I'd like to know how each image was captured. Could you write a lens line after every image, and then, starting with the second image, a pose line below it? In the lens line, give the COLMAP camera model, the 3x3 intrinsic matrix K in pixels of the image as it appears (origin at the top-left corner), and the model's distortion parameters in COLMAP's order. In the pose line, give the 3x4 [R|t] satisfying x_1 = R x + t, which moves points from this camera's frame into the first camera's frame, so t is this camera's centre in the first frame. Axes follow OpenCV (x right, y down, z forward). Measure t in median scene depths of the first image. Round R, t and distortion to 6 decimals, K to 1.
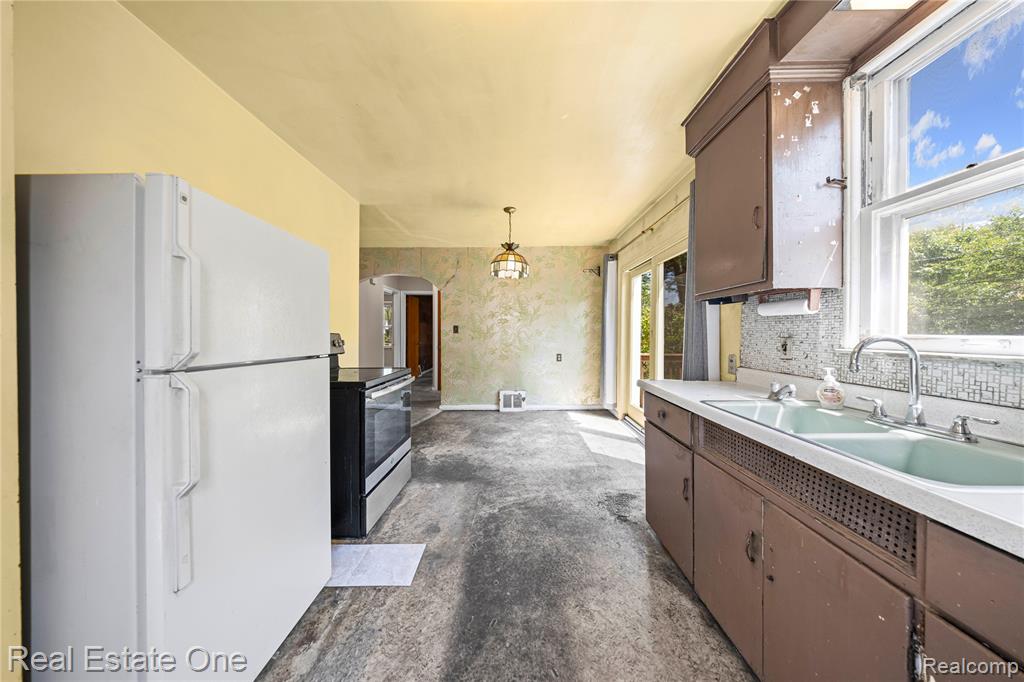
lens RADIAL K [[319.2, 0, 512.0], [0, 319.2, 341.0], [0, 0, 1]] dist [-0.000091, -0.000024]
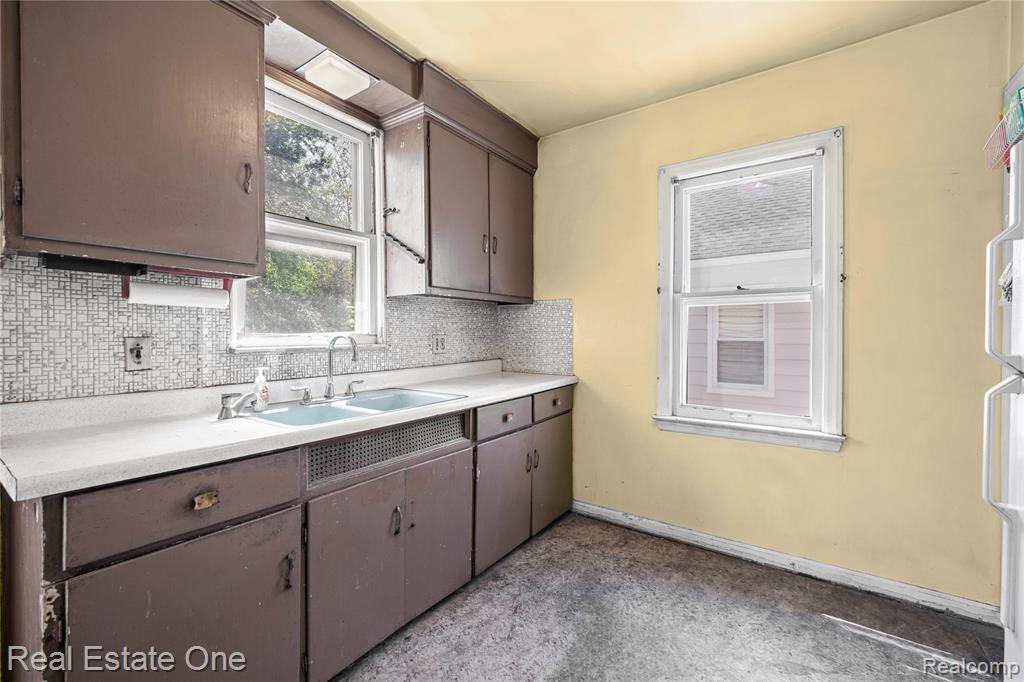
lens RADIAL K [[433.2, 0, 512.0], [0, 433.2, 341.0], [0, 0, 1]] dist [-0.001981, -0.000179]
pose [[-0.820976, -0.013224, 0.570809, -0.237141], [0.010579, 0.999208, 0.038364, -0.024444], [-0.570864, 0.037534, -0.820186, 1.043386]]
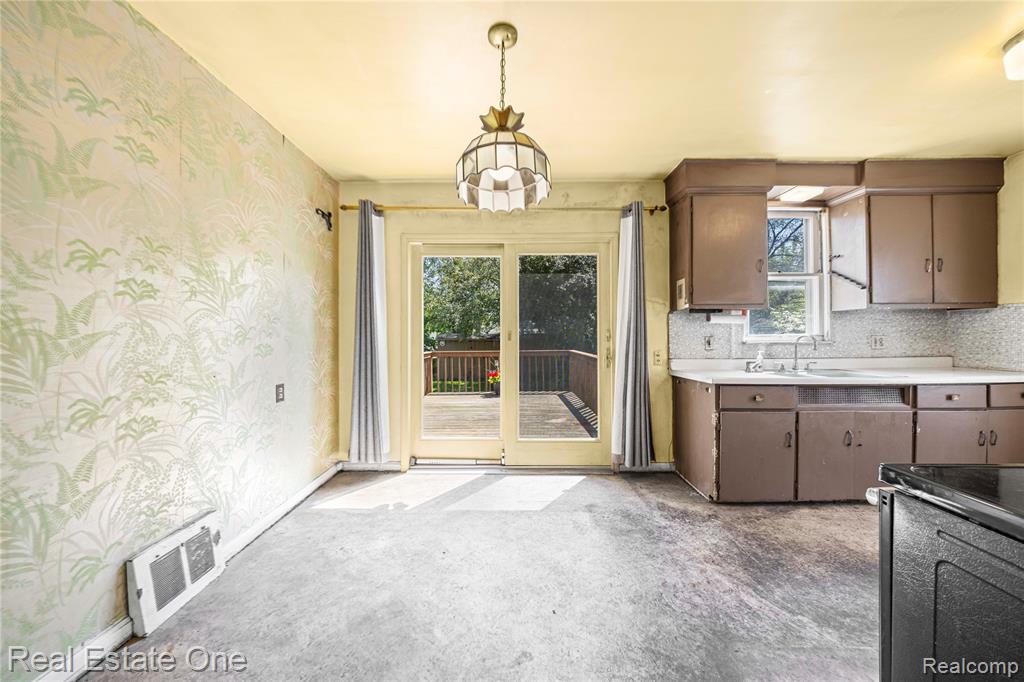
lens RADIAL K [[355.7, 0, 509.2], [0, 355.7, 335.7], [0, 0, 1]] dist [-0.014887, 0.004462]
pose [[-0.007262, -0.003237, 0.999968, -0.768618], [0.026671, 0.999638, 0.003430, -0.040489], [-0.999618, 0.026695, -0.007173, 1.645280]]
